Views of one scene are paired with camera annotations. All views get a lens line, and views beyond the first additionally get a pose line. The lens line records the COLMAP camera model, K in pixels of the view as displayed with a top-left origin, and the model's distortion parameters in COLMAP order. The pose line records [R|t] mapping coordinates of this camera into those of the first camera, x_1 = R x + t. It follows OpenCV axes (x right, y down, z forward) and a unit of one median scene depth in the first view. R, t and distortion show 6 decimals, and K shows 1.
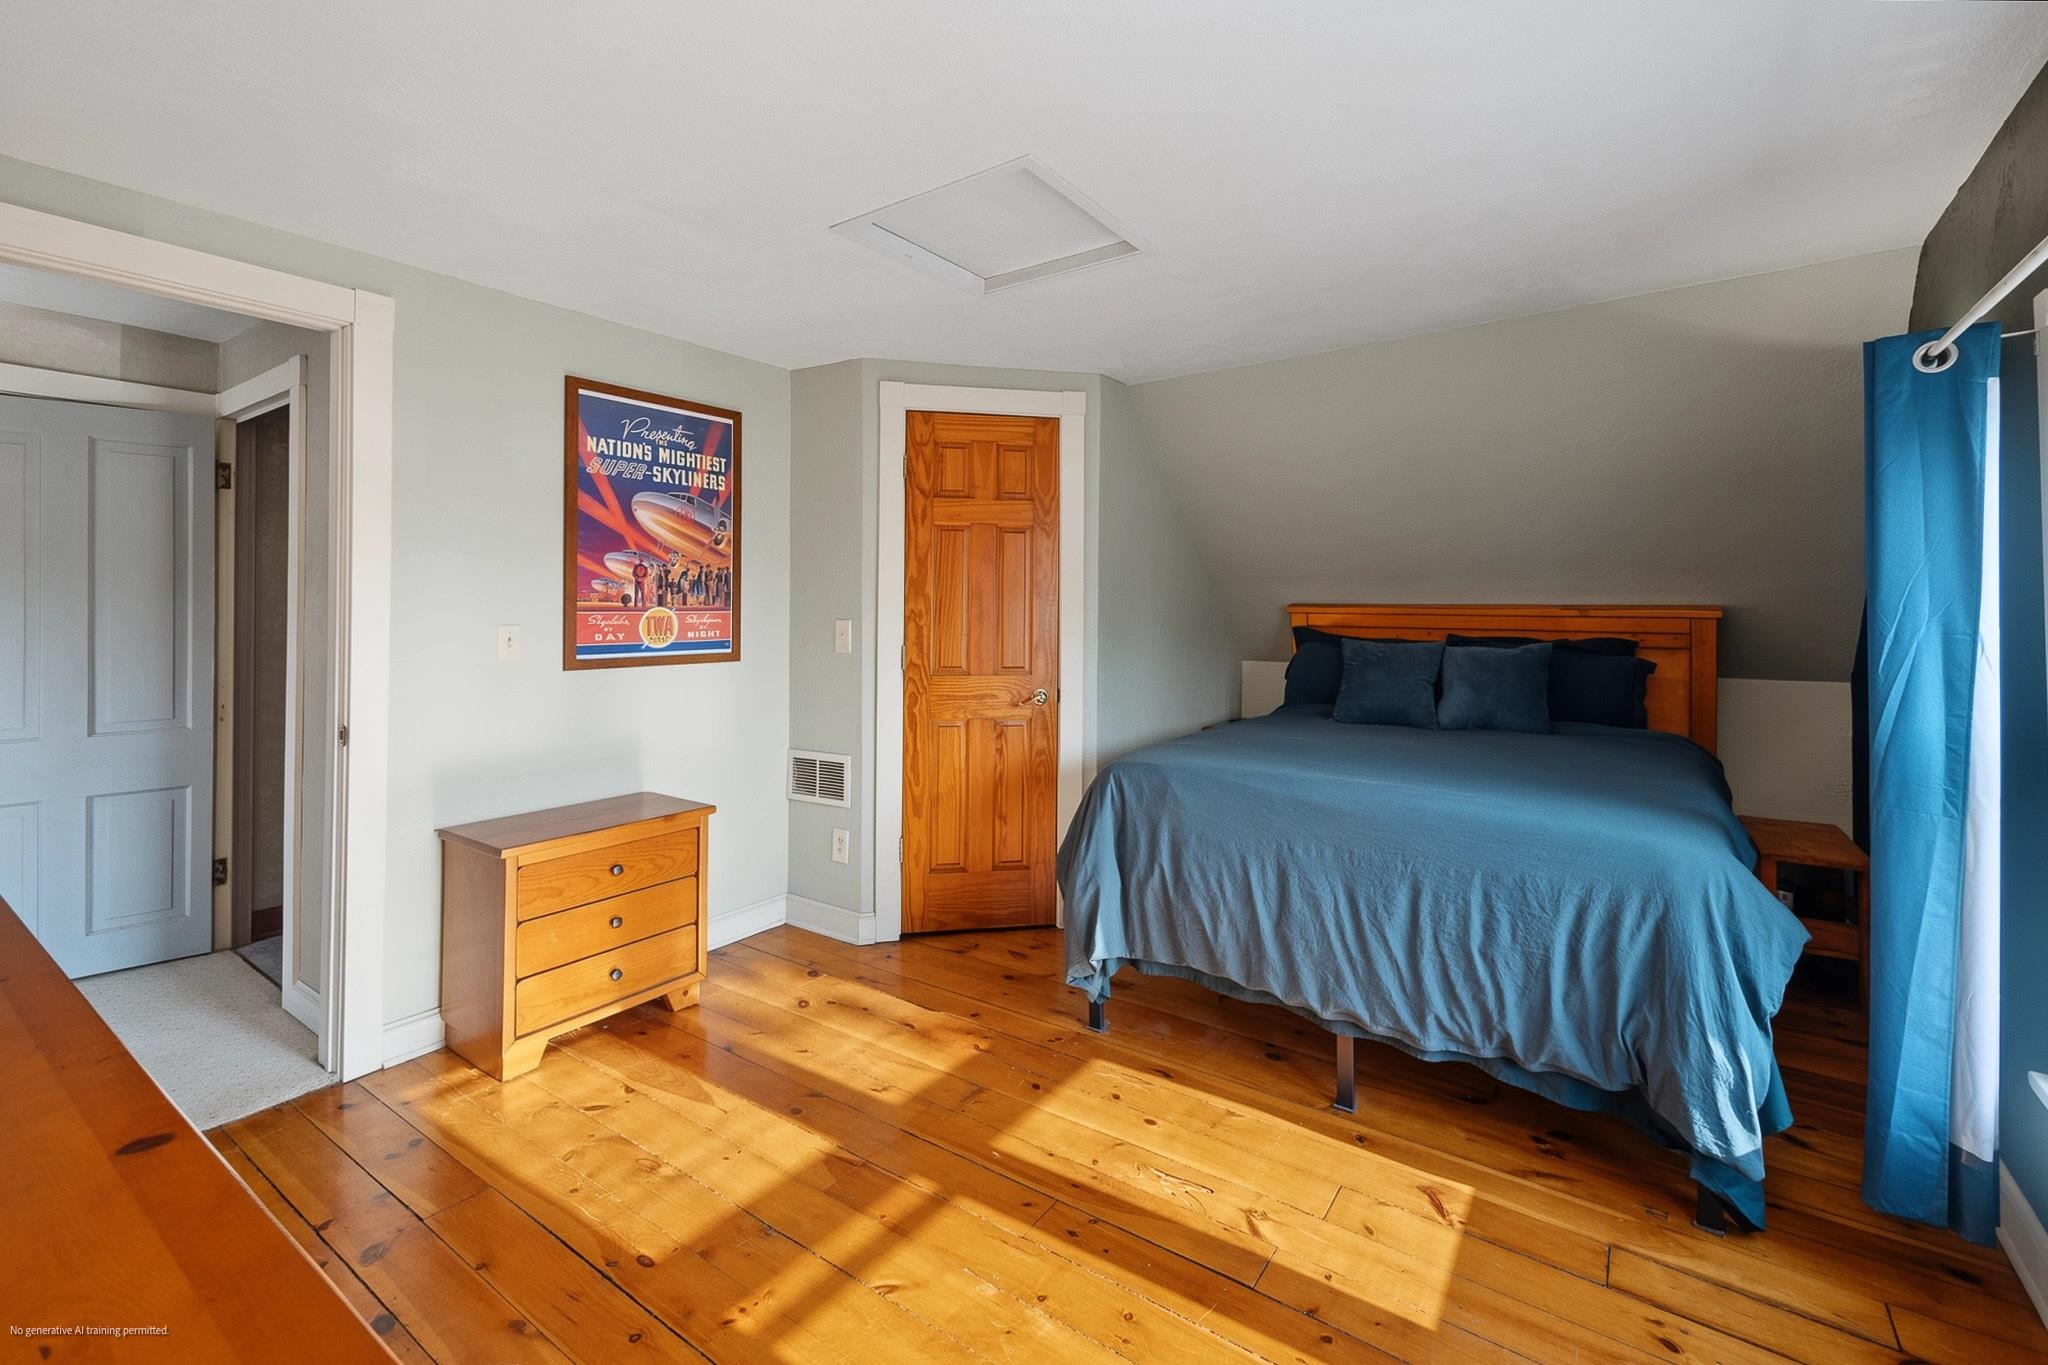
lens RADIAL K [[887.7, 0, 1058.9], [0, 887.7, 594.9], [0, 0, 1]] dist [0.000837, 0.000151]
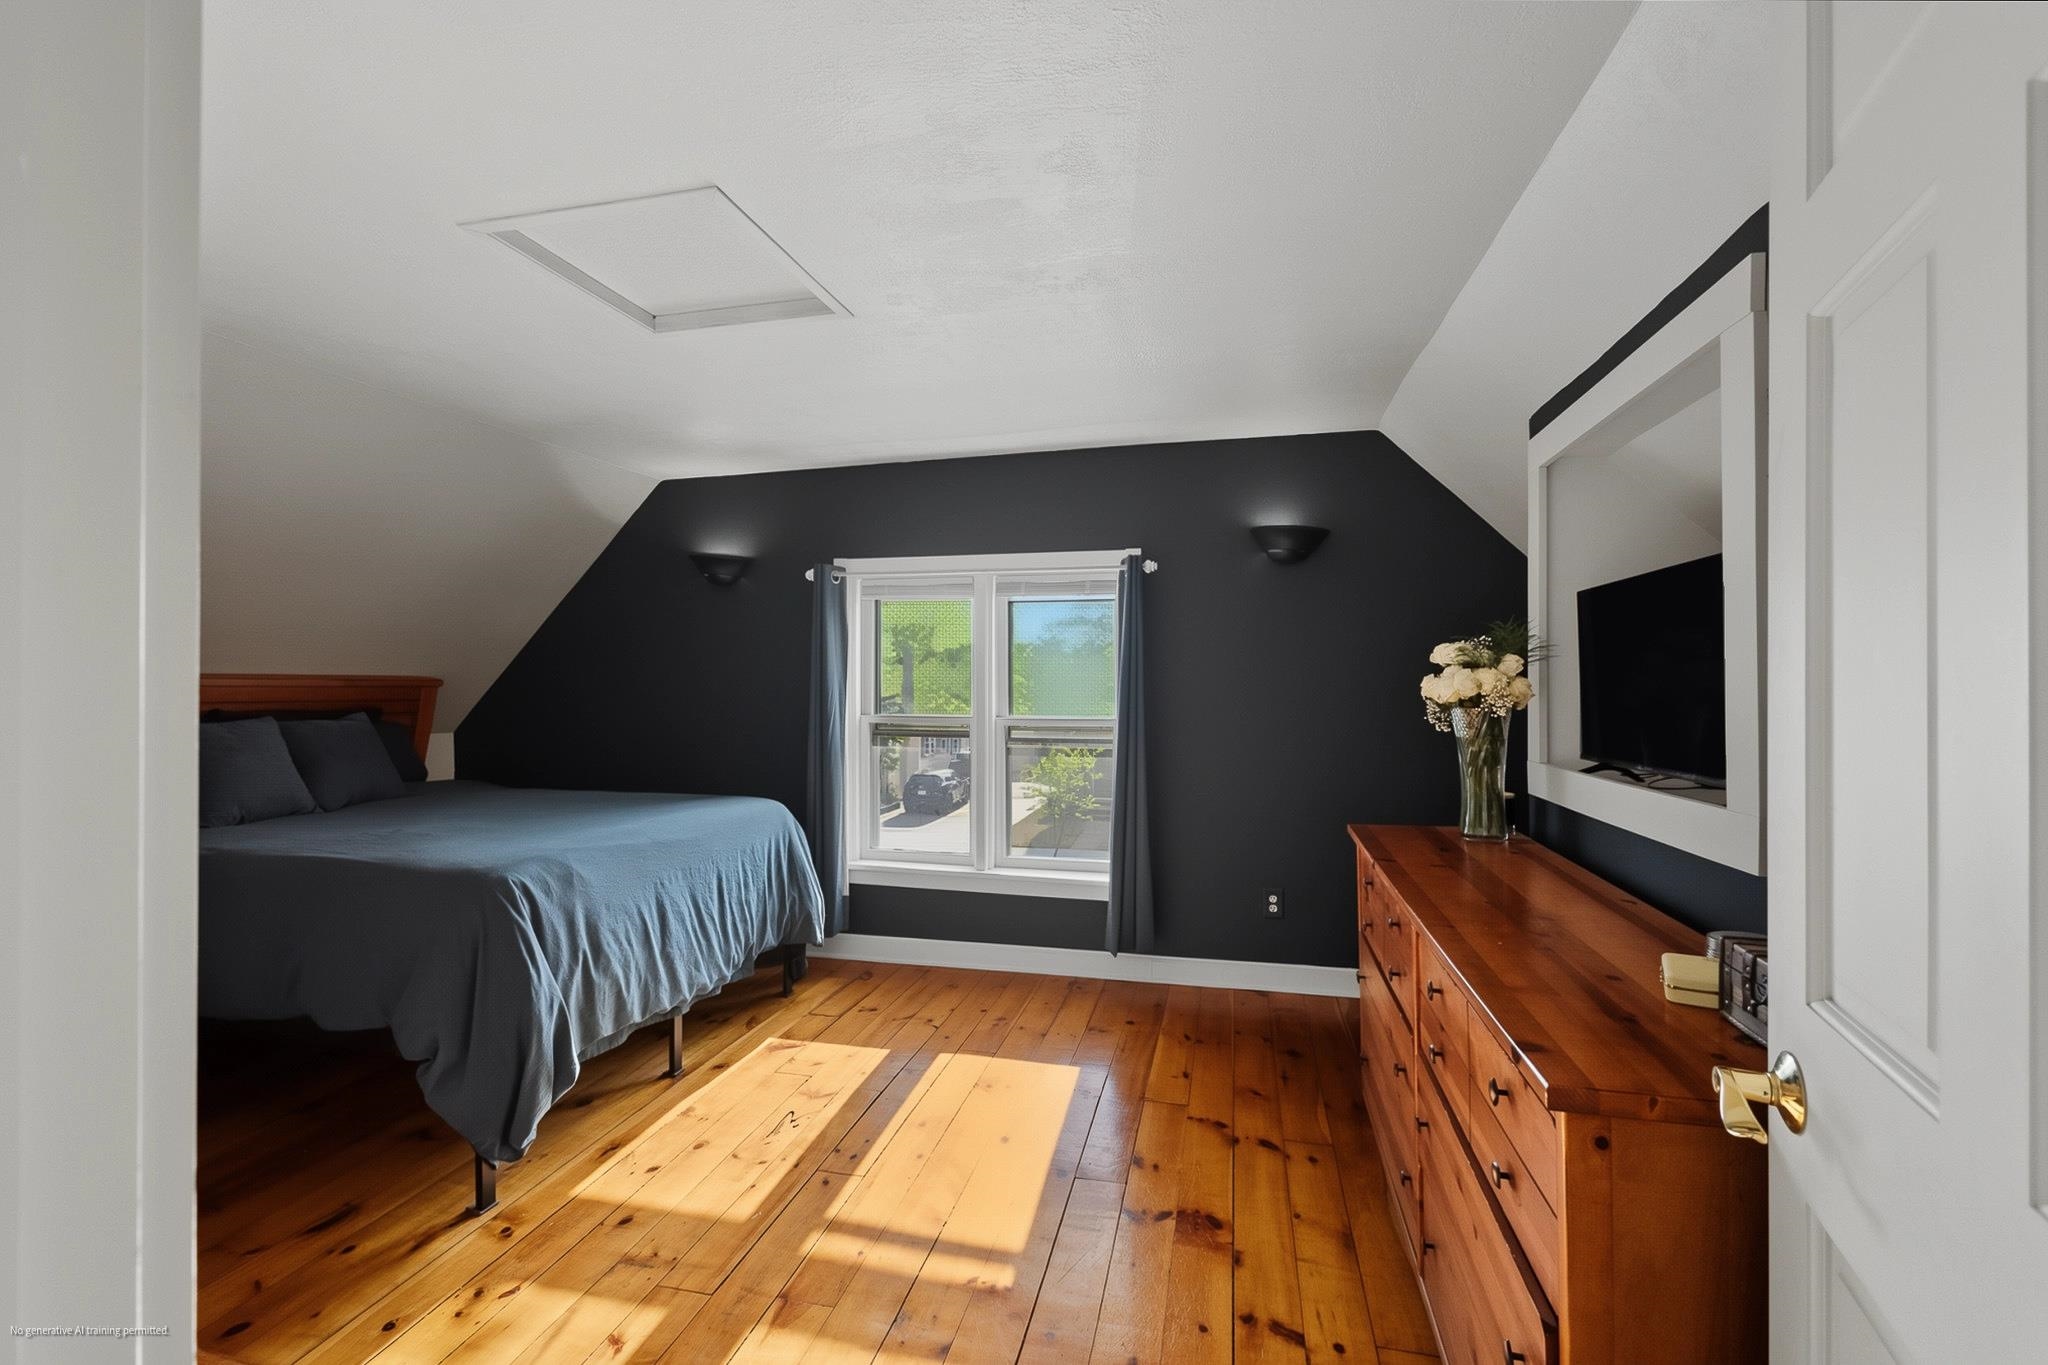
lens RADIAL K [[817.5, 0, 1059.2], [0, 817.5, 670.5], [0, 0, 1]] dist [0.002165, 0.000376]
pose [[-0.375974, 0.007889, 0.926597, -1.037405], [-0.016602, 0.999746, -0.015248, 0.008868], [-0.926482, -0.021116, -0.375747, 0.999483]]
